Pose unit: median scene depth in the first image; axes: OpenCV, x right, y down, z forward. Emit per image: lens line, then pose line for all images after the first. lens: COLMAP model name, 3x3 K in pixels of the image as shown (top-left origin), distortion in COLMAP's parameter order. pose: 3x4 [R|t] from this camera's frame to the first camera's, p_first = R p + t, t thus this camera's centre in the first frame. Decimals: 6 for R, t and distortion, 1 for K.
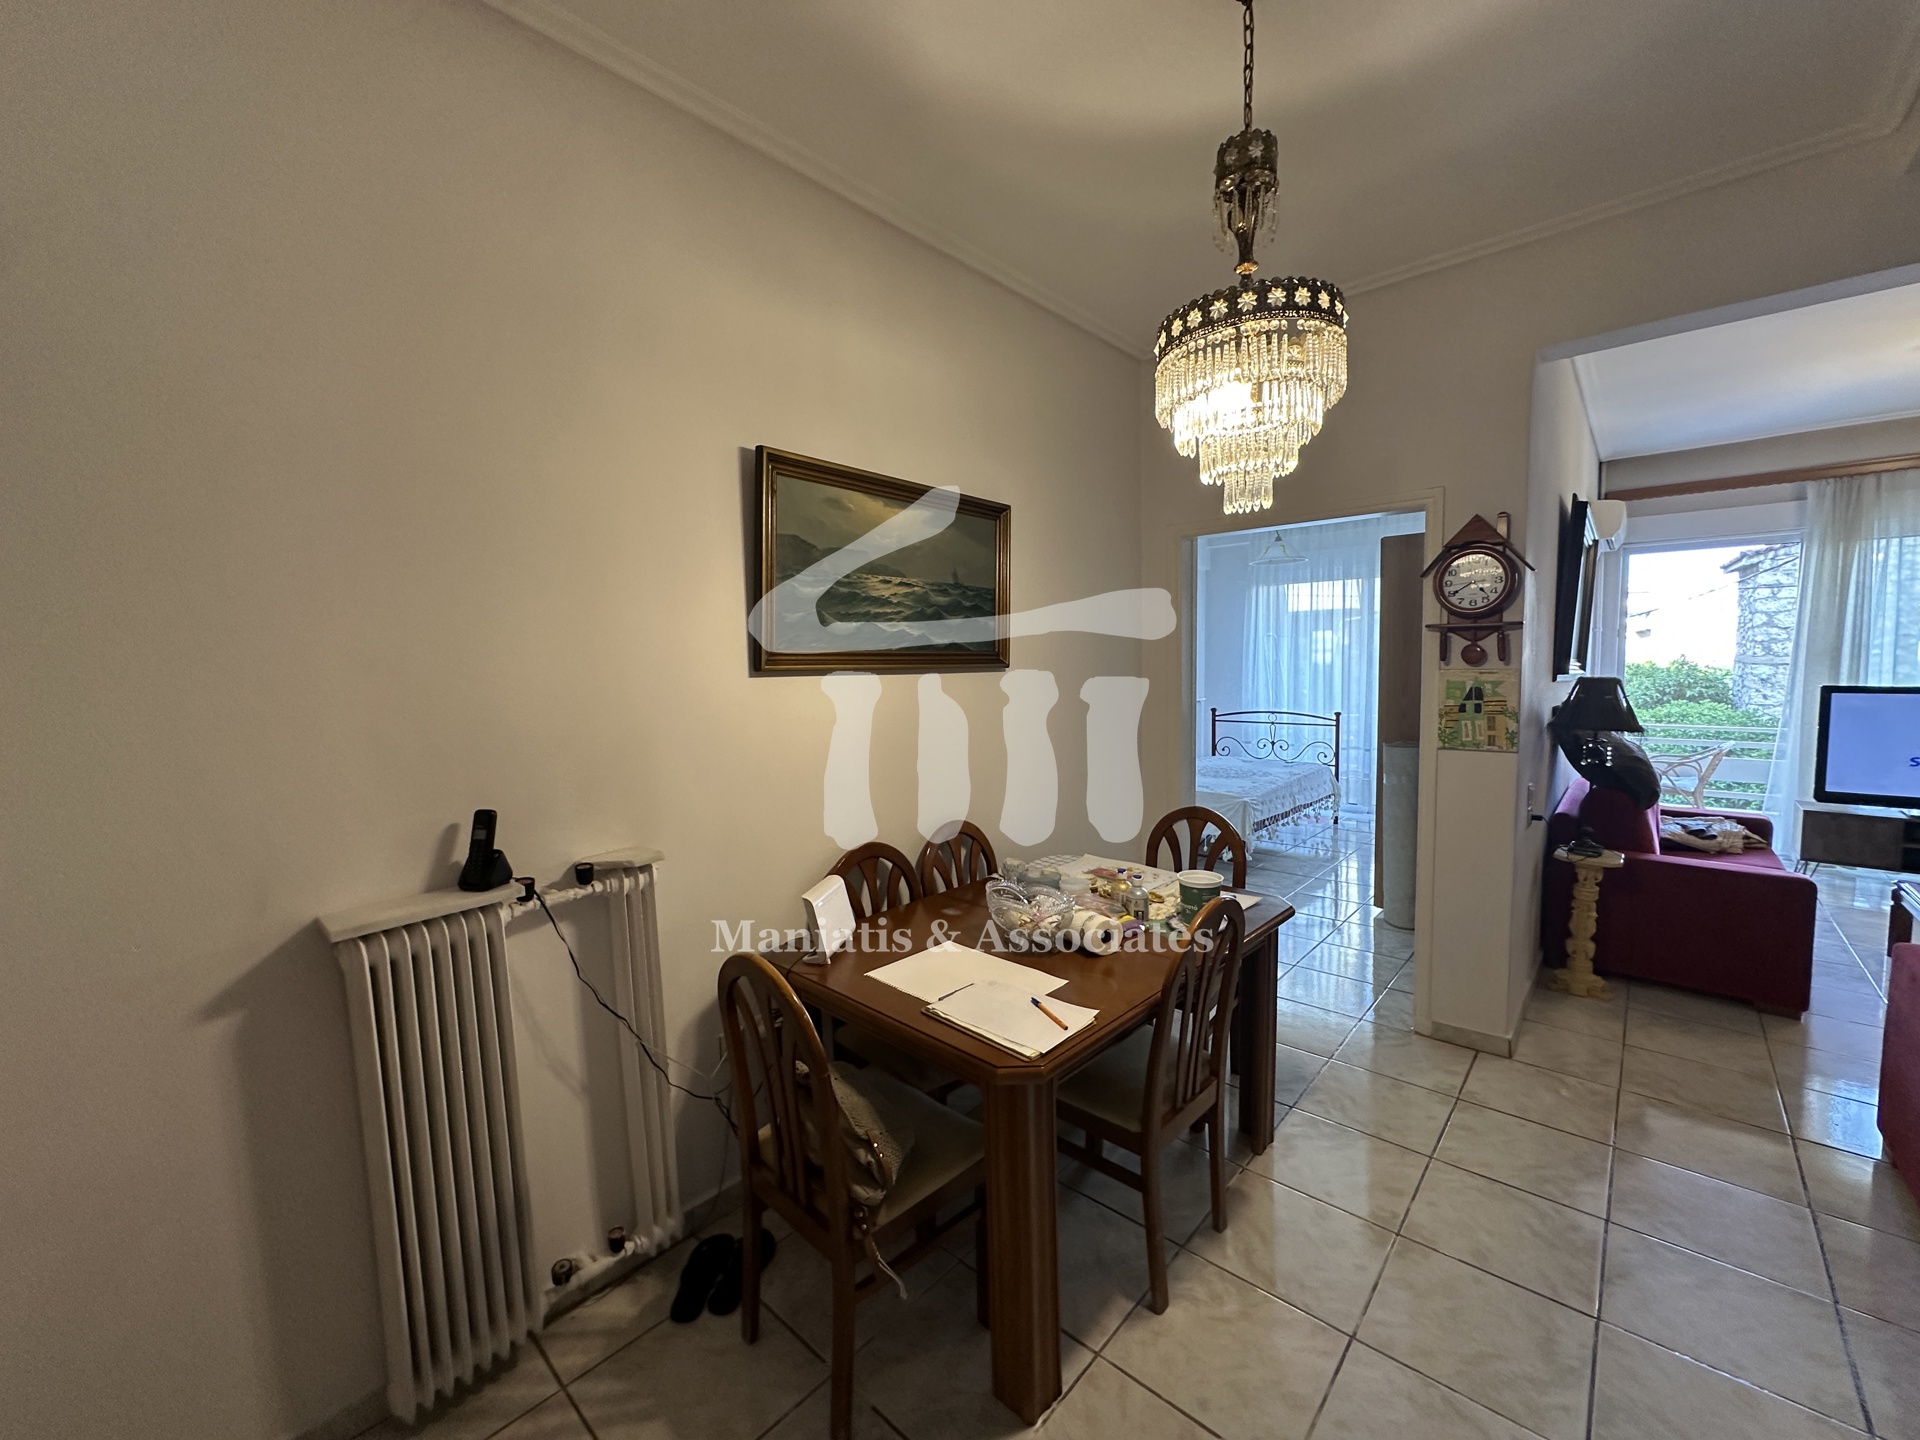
lens RADIAL K [[769.7, 0, 958.4], [0, 769.7, 715.9], [0, 0, 1]] dist [-0.005166, 0.000639]
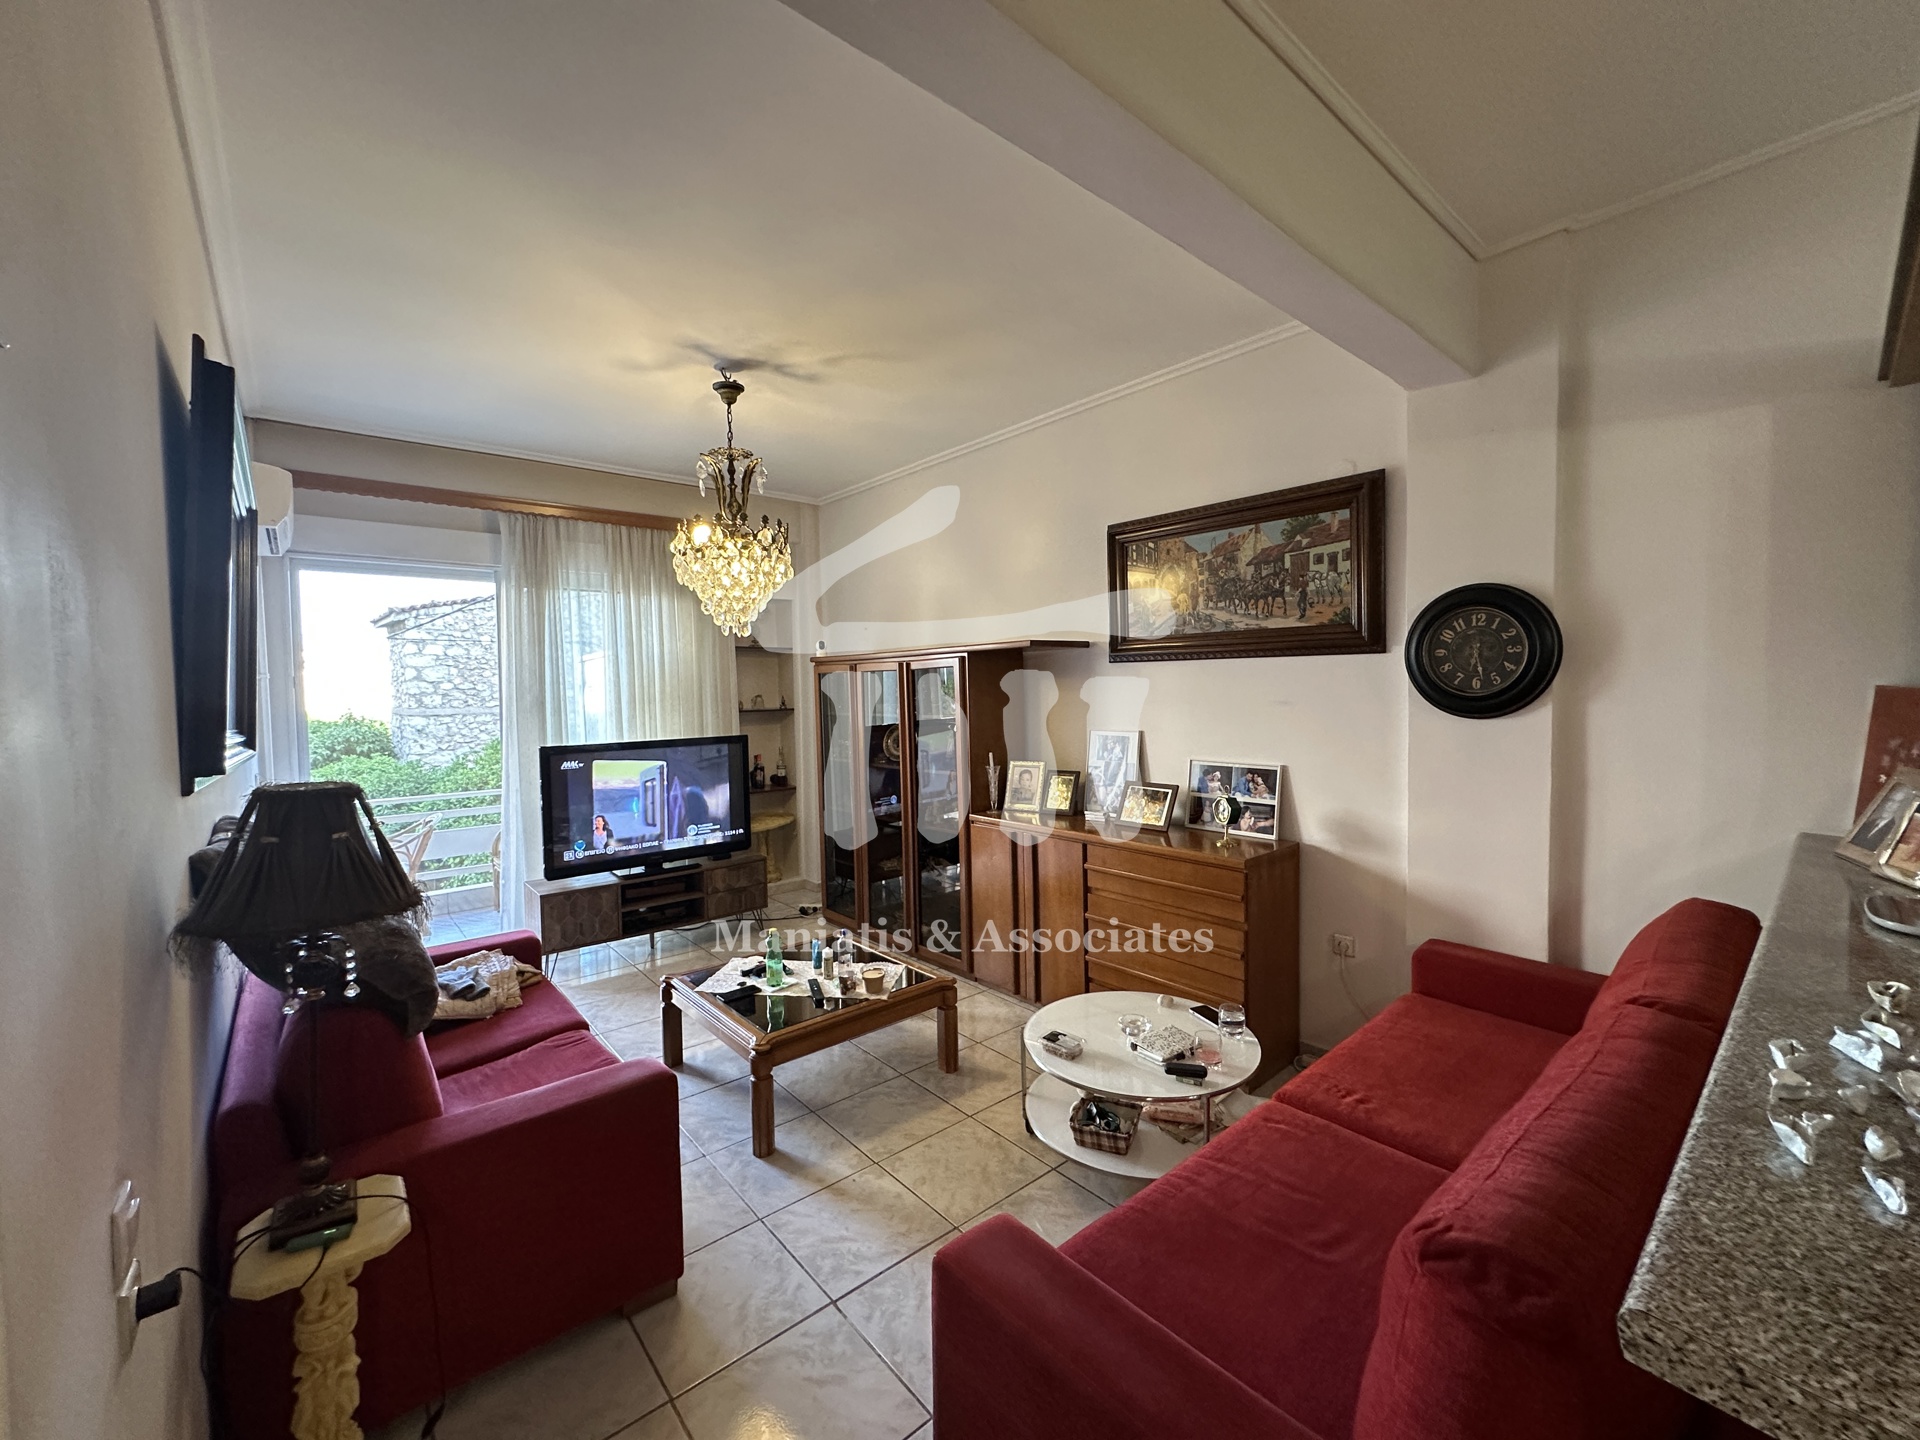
lens RADIAL K [[769.7, 0, 958.4], [0, 769.7, 715.9], [0, 0, 1]] dist [-0.005166, 0.000639]
pose [[0.130644, -0.020465, 0.991218, 0.316402], [0.086627, 0.996199, 0.009150, -0.040686], [-0.987638, 0.084671, 0.131920, 0.399152]]
